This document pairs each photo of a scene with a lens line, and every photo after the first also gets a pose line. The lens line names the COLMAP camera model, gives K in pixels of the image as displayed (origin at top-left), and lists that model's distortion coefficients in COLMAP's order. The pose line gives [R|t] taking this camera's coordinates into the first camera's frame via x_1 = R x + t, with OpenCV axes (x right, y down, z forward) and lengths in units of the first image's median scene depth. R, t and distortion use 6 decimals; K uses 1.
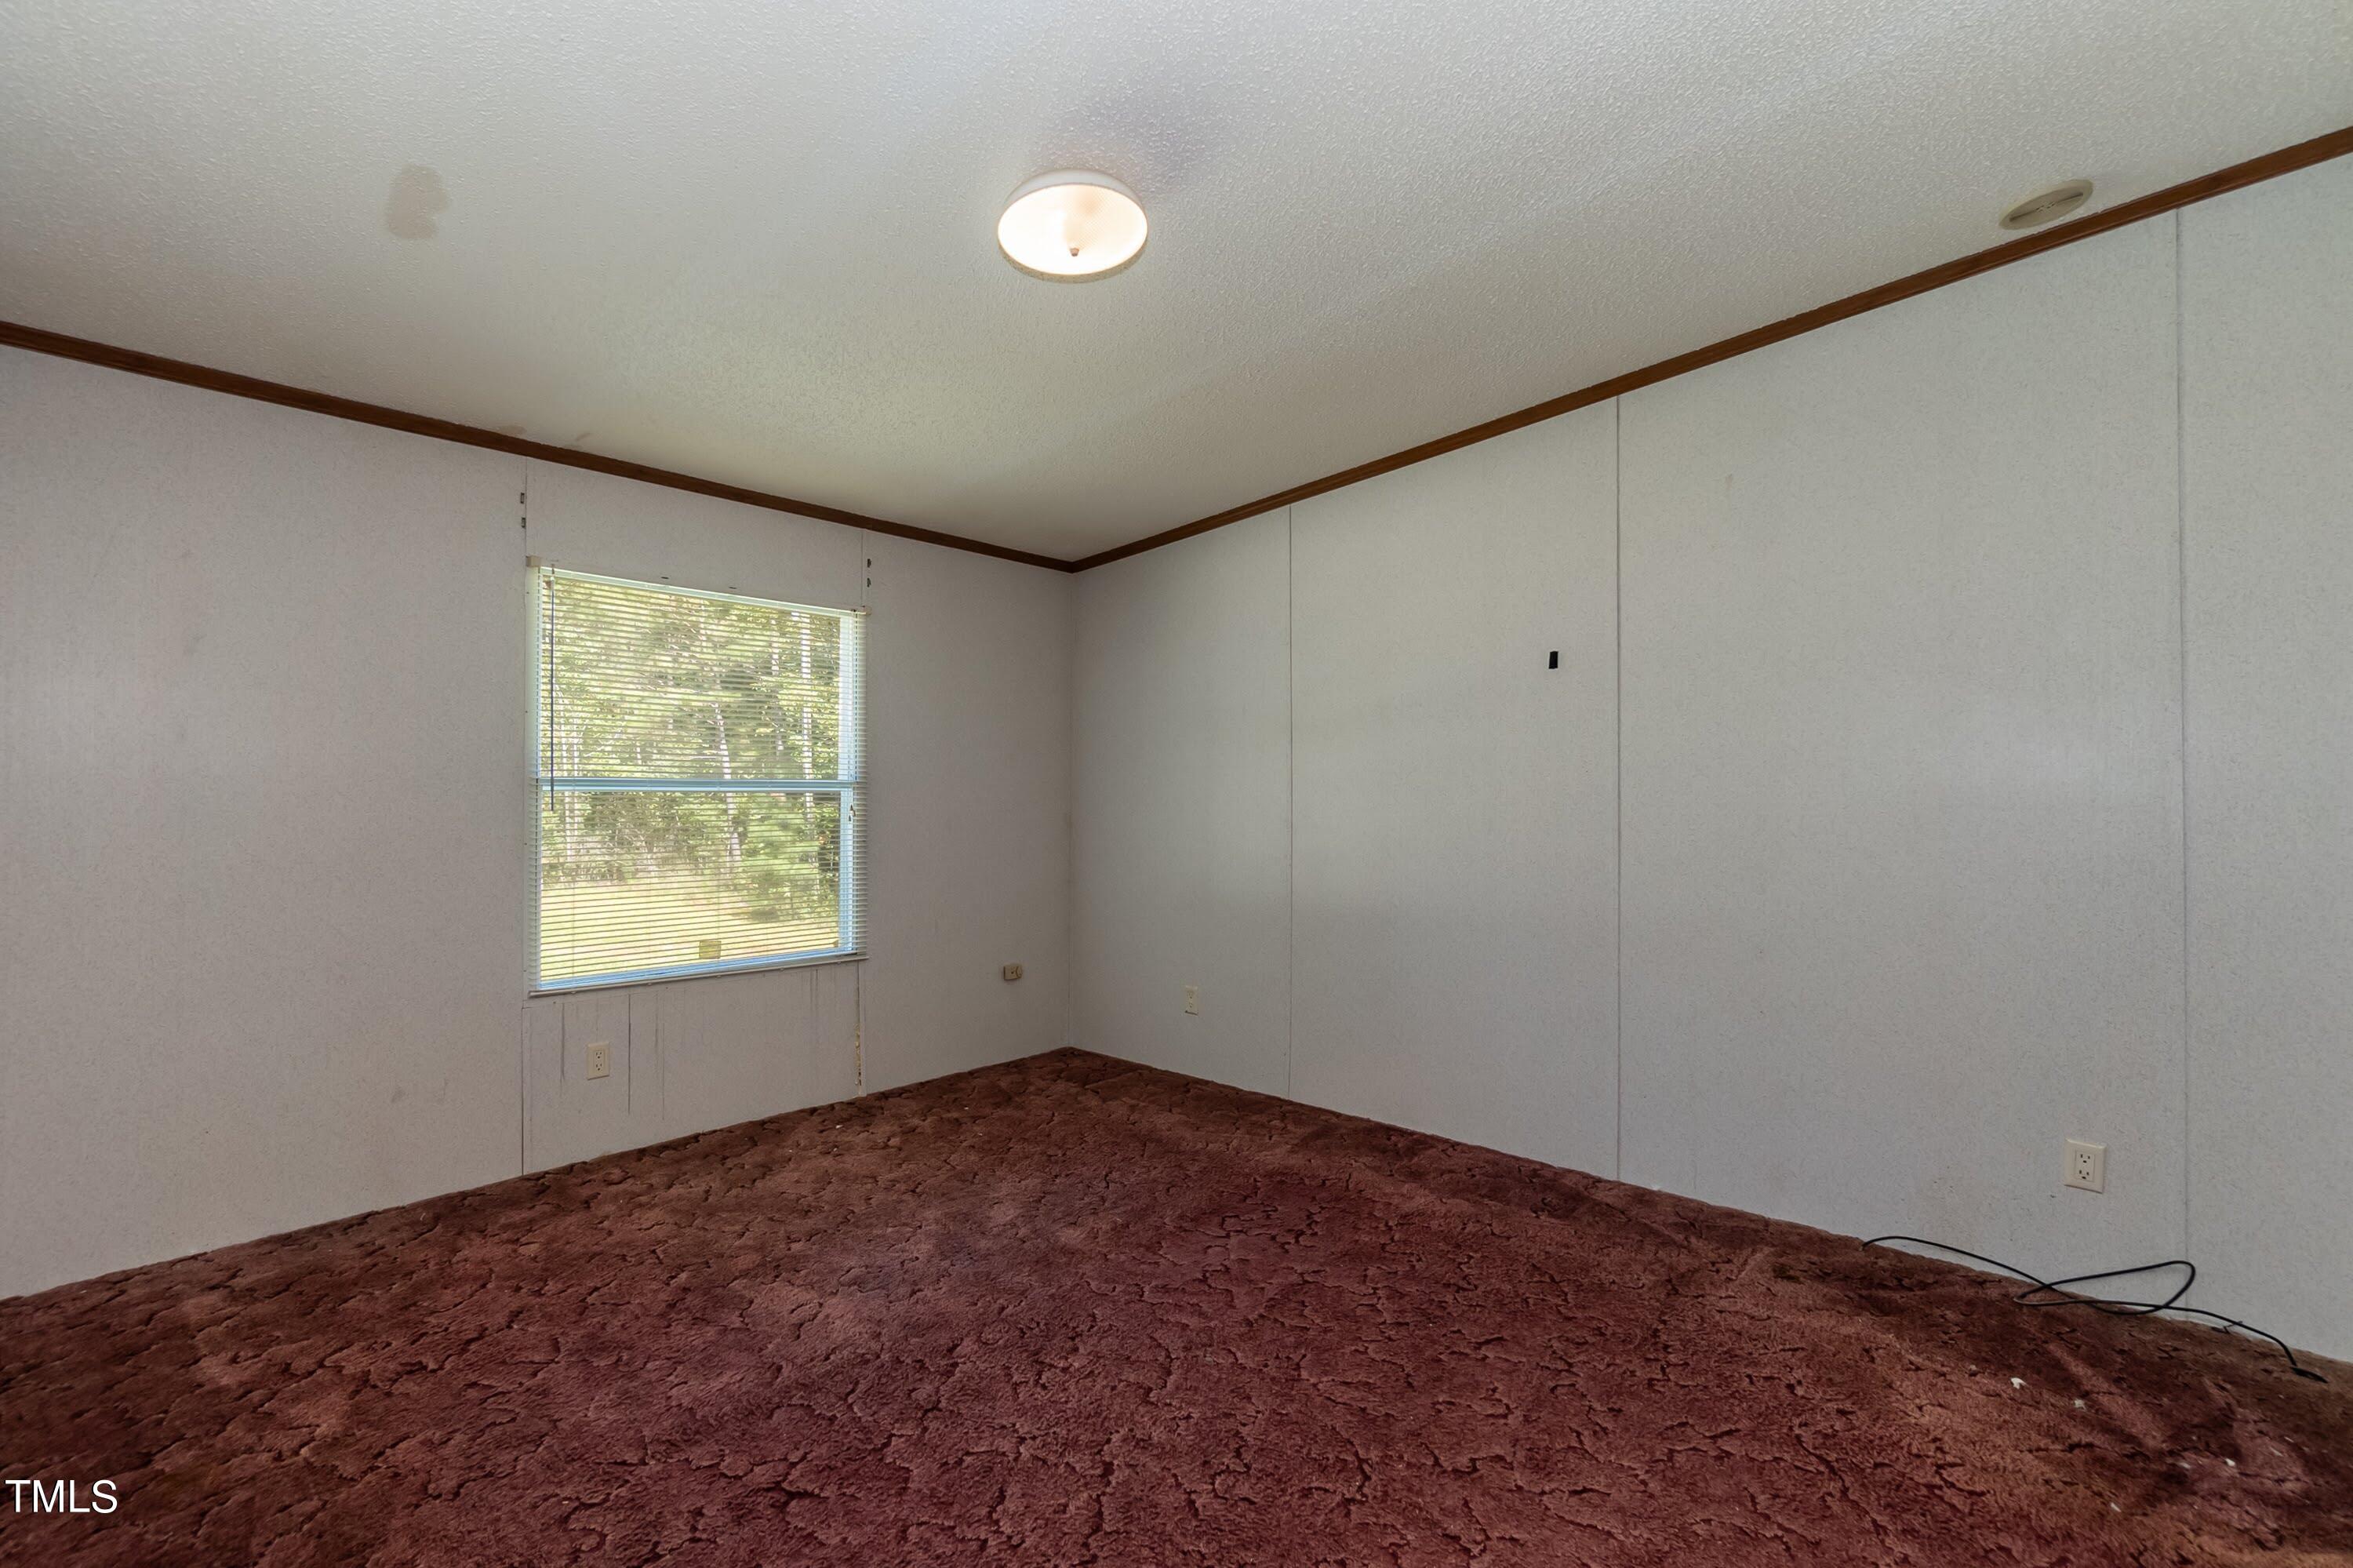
lens RADIAL K [[1013.2, 0, 1171.9], [0, 1013.2, 776.5], [0, 0, 1]] dist [-0.003206, -0.000184]
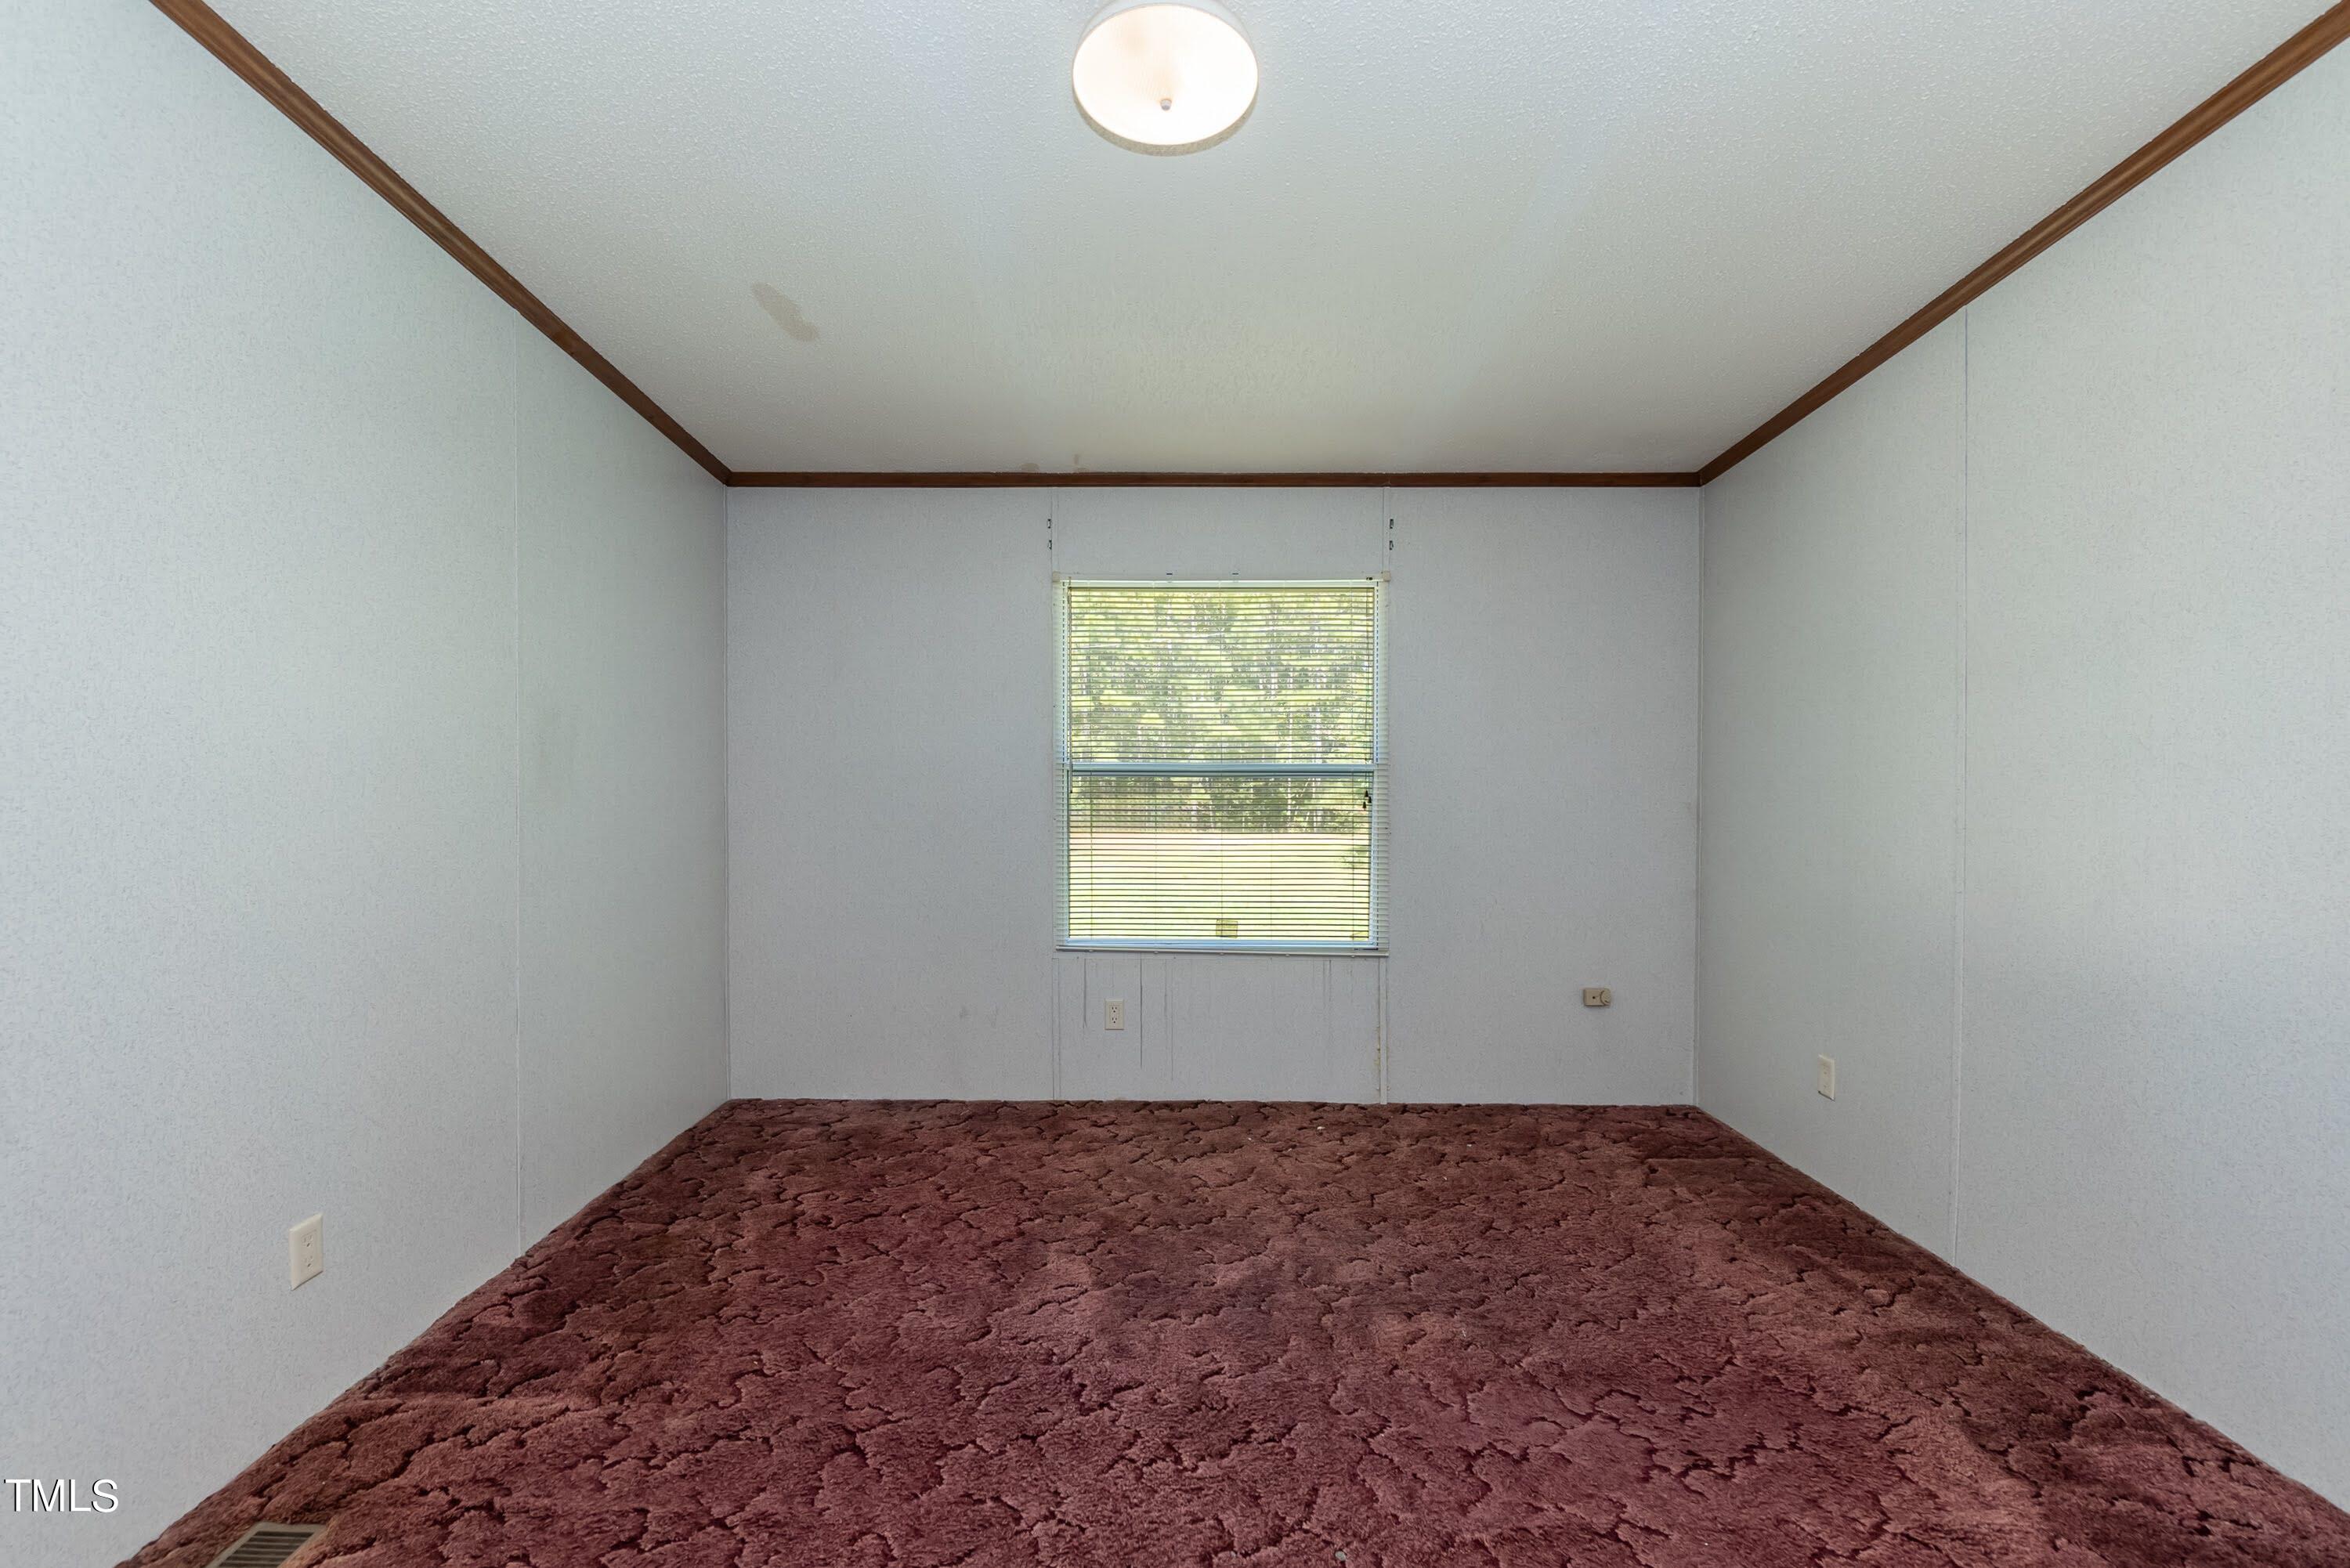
lens RADIAL K [[1043.8, 0, 1175.0], [0, 1043.8, 784.0], [0, 0, 1]] dist [-0.001529, -0.000326]
pose [[0.674903, 0.005266, -0.737888, 0.350931], [0.012183, 0.999759, 0.018278, 0.005301], [0.737806, -0.021326, 0.674676, 0.291839]]
